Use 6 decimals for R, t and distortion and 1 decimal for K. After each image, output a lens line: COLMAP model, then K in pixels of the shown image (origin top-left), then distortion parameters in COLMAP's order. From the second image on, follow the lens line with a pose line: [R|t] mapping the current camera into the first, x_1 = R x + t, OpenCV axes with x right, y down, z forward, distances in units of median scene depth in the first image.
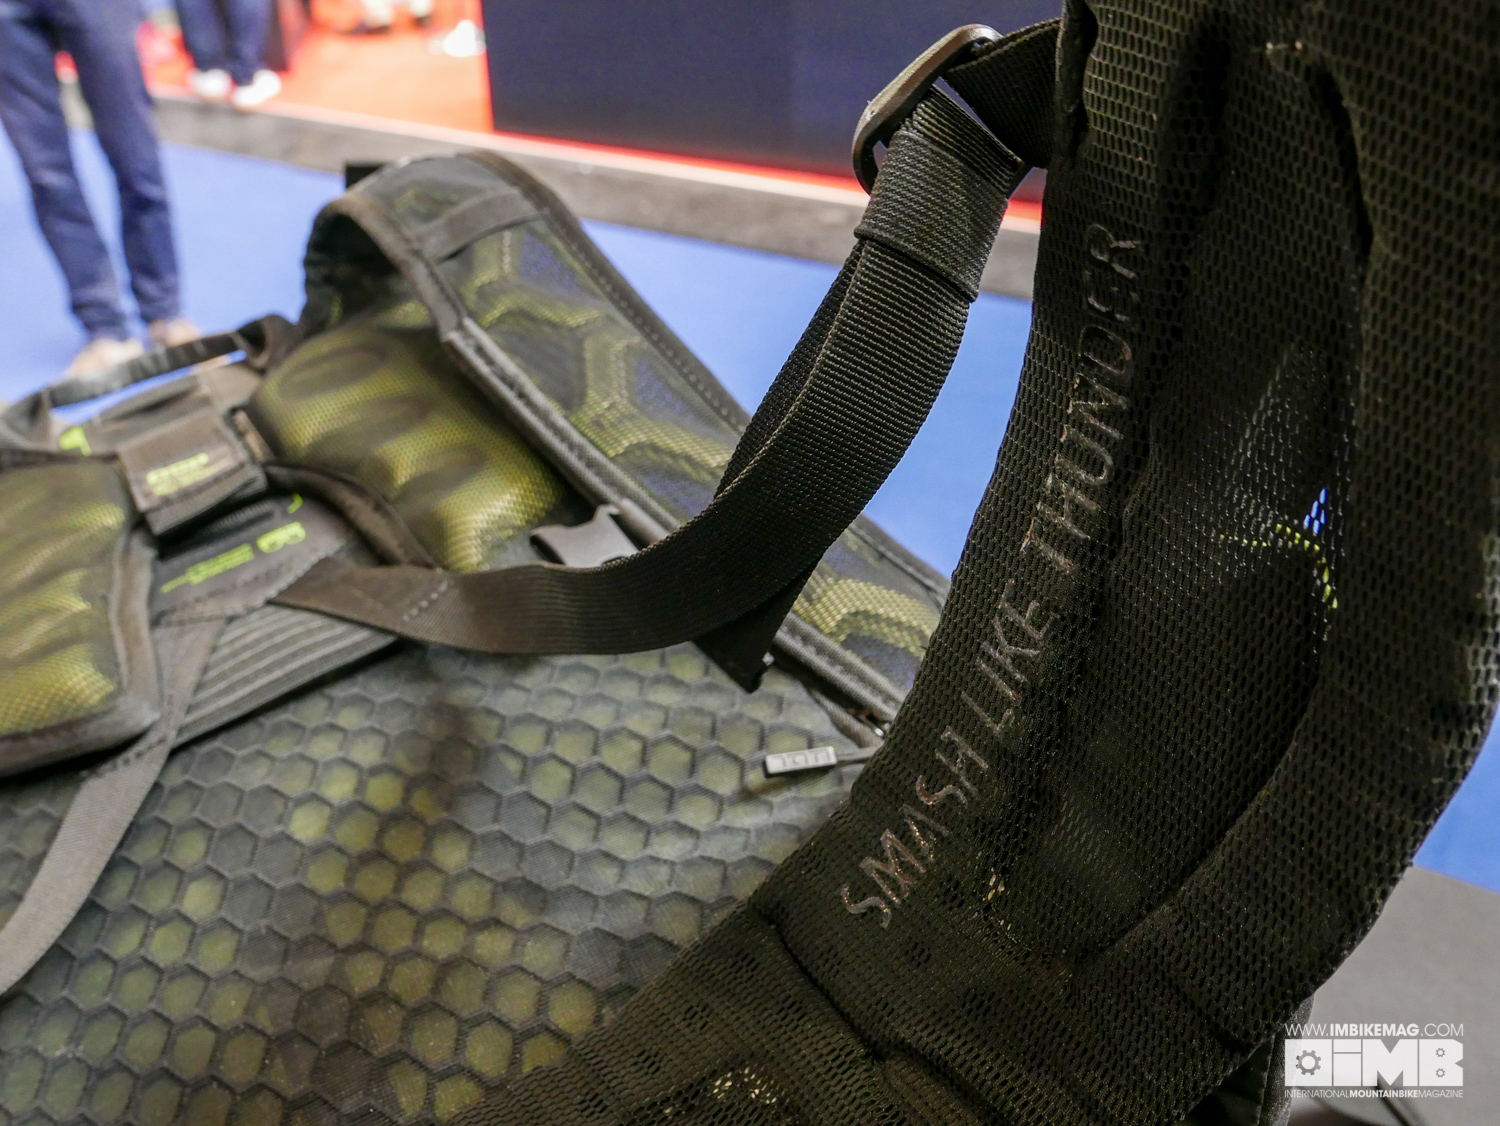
lens RADIAL K [[1542.1, 0, 748.7], [0, 1542.1, 563.3], [0, 0, 1]] dist [-0.019347, 0.000000]
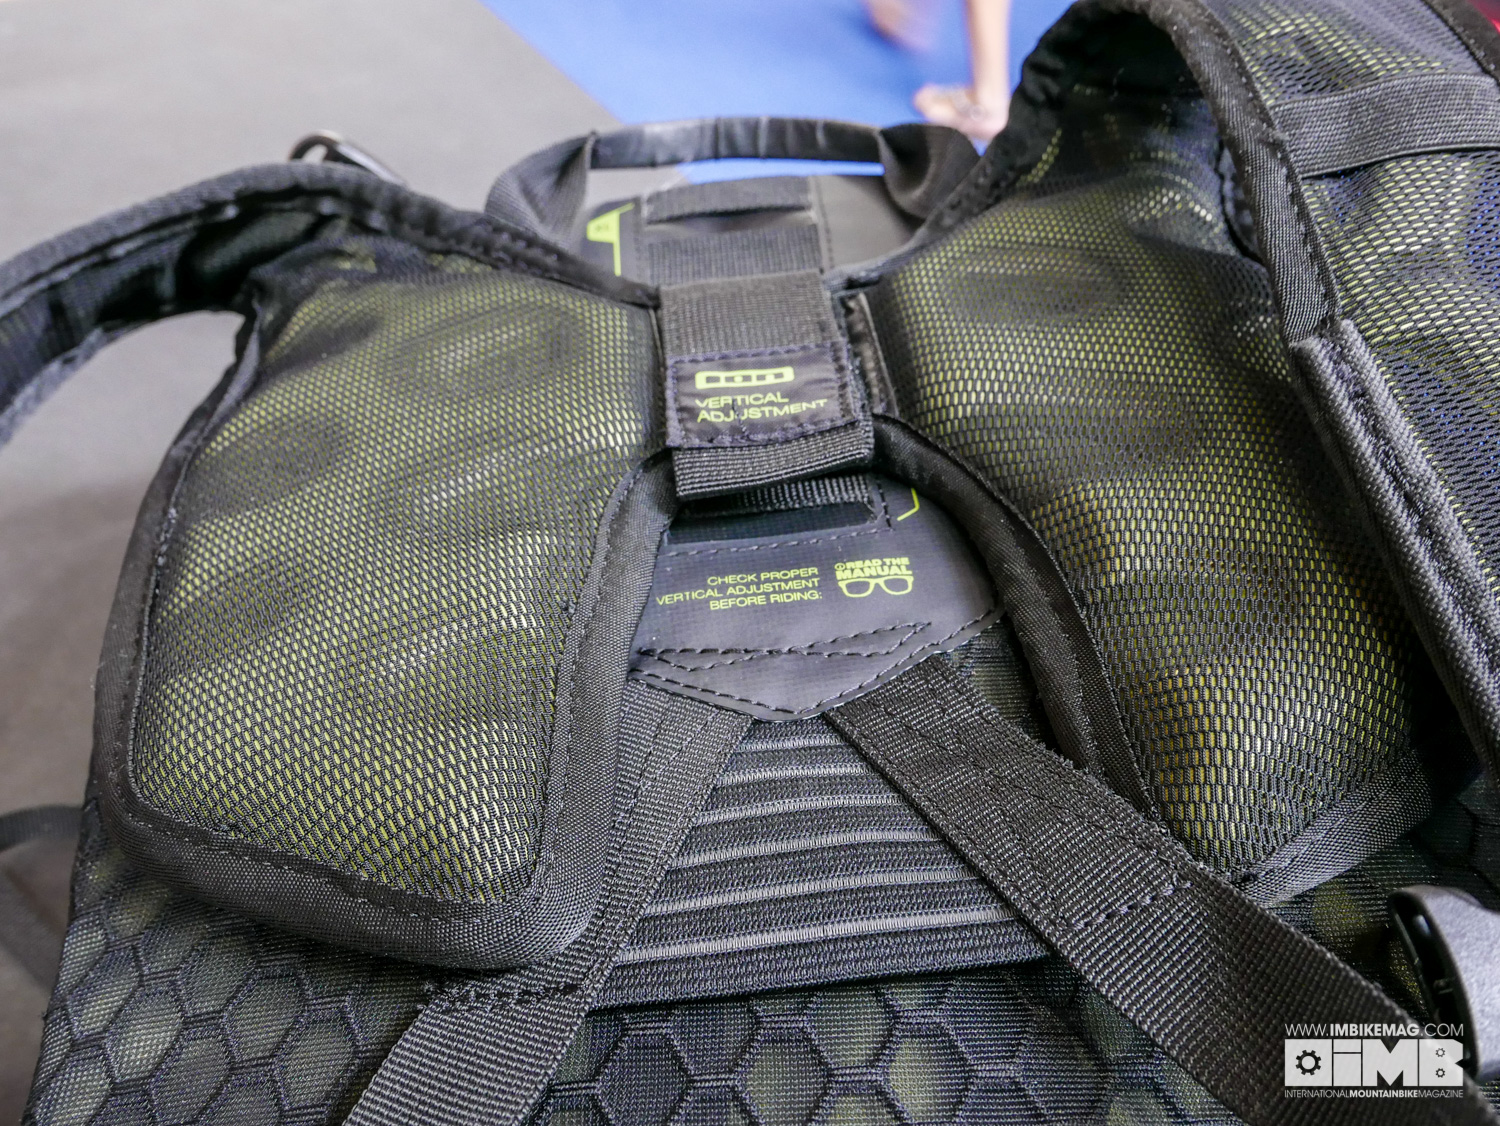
lens RADIAL K [[1542.1, 0, 751.5], [0, 1542.1, 562.3], [0, 0, 1]] dist [-0.019347, 0.000000]
pose [[0.903478, 0.369486, -0.217273, -0.214511], [-0.328271, 0.922392, 0.203547, -0.118437], [0.275618, -0.112576, 0.954652, 0.426256]]
